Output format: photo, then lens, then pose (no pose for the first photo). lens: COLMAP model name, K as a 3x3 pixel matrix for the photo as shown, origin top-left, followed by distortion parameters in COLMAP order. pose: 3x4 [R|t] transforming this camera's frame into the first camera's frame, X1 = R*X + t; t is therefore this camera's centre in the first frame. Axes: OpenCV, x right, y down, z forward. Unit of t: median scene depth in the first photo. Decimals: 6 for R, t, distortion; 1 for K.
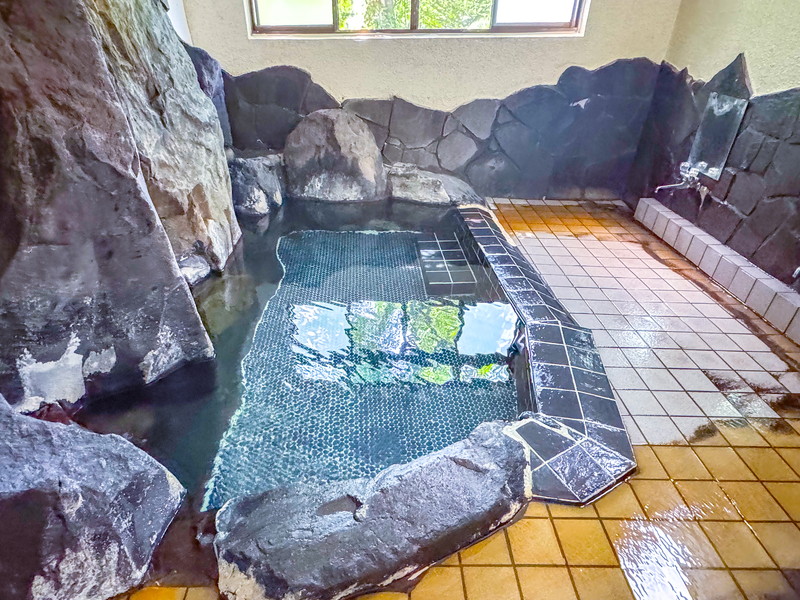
lens RADIAL K [[466.3, 0, 398.1], [0, 466.3, 330.8], [0, 0, 1]] dist [-0.001541, 0.001070]
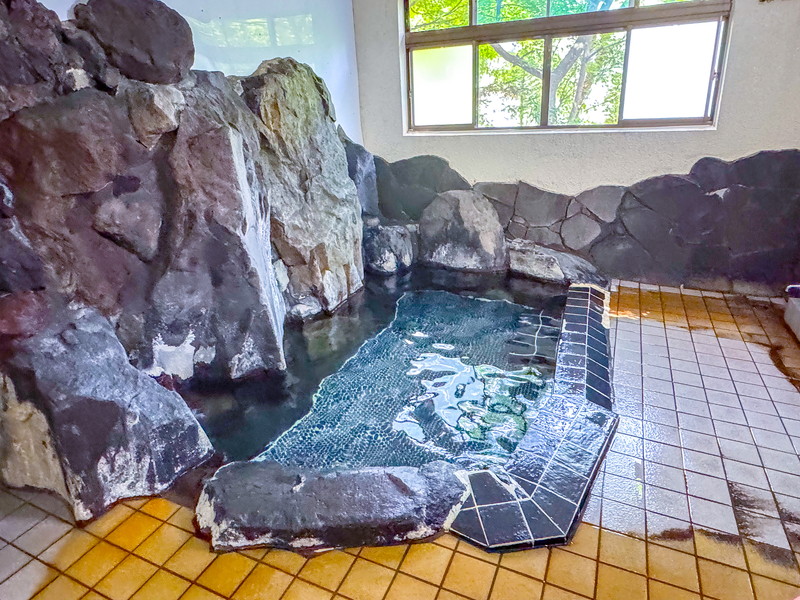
lens RADIAL K [[504.6, 0, 400.0], [0, 504.6, 300.0], [0, 0, 1]] dist [-0.000679, 0.000110]
pose [[0.909392, 0.119742, -0.398332, 0.333368], [-0.200017, 0.965562, -0.166382, 0.027555], [0.364692, 0.230979, 0.902025, -0.146882]]
